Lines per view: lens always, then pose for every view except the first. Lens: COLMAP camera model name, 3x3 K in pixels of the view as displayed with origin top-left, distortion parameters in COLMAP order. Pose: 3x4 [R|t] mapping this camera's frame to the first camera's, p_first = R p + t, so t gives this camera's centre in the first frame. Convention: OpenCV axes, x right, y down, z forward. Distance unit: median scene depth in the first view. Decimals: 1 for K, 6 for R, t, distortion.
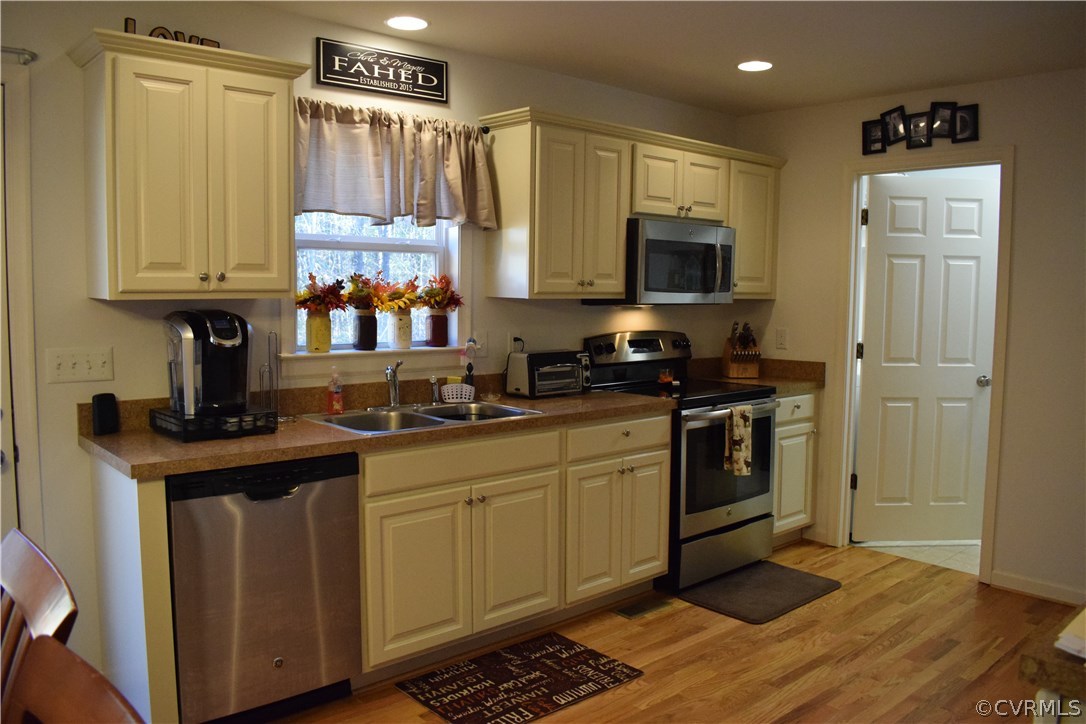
lens RADIAL K [[844.0, 0, 549.0], [0, 844.0, 362.6], [0, 0, 1]] dist [-0.094096, 0.013251]
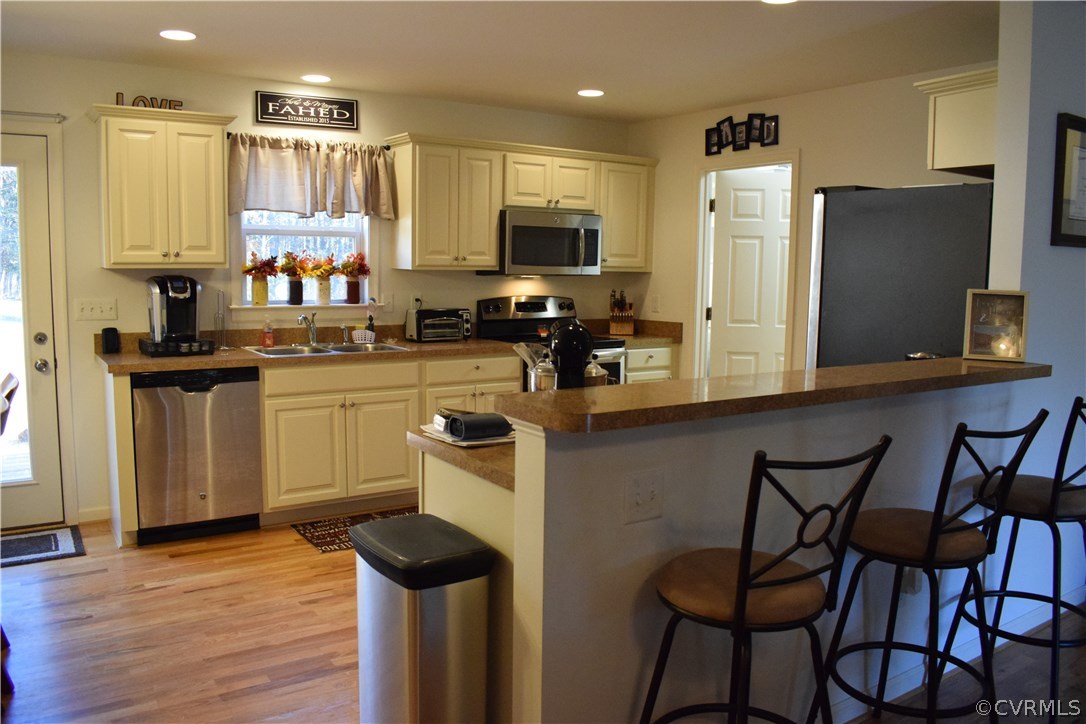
lens RADIAL K [[844.0, 0, 544.4], [0, 844.0, 362.6], [0, 0, 1]] dist [-0.094096, 0.013251]
pose [[0.990110, 0.019917, -0.138870, 0.407761], [-0.016397, 0.999516, 0.026442, 0.039207], [0.139329, -0.023904, 0.989958, -0.366045]]
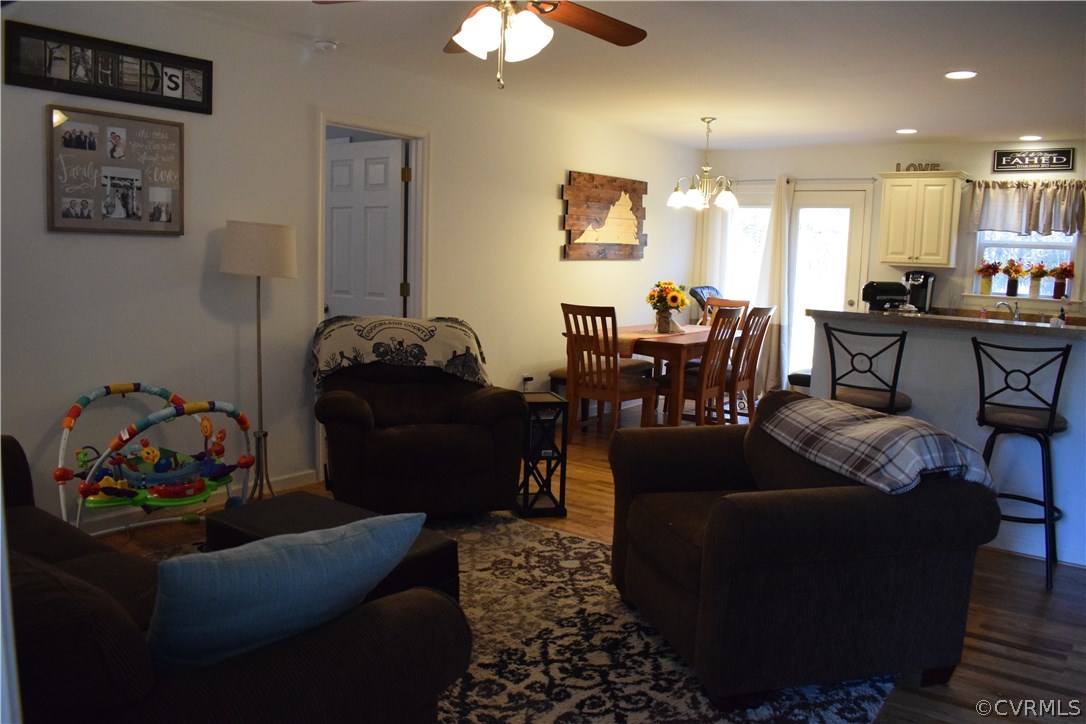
lens RADIAL K [[844.0, 0, 550.0], [0, 844.0, 361.6], [0, 0, 1]] dist [-0.094096, 0.013251]
pose [[0.205776, 0.116905, -0.971591, 1.518602], [-0.119038, 0.988456, 0.093723, 0.089010], [0.971332, 0.096370, 0.217317, -0.517987]]
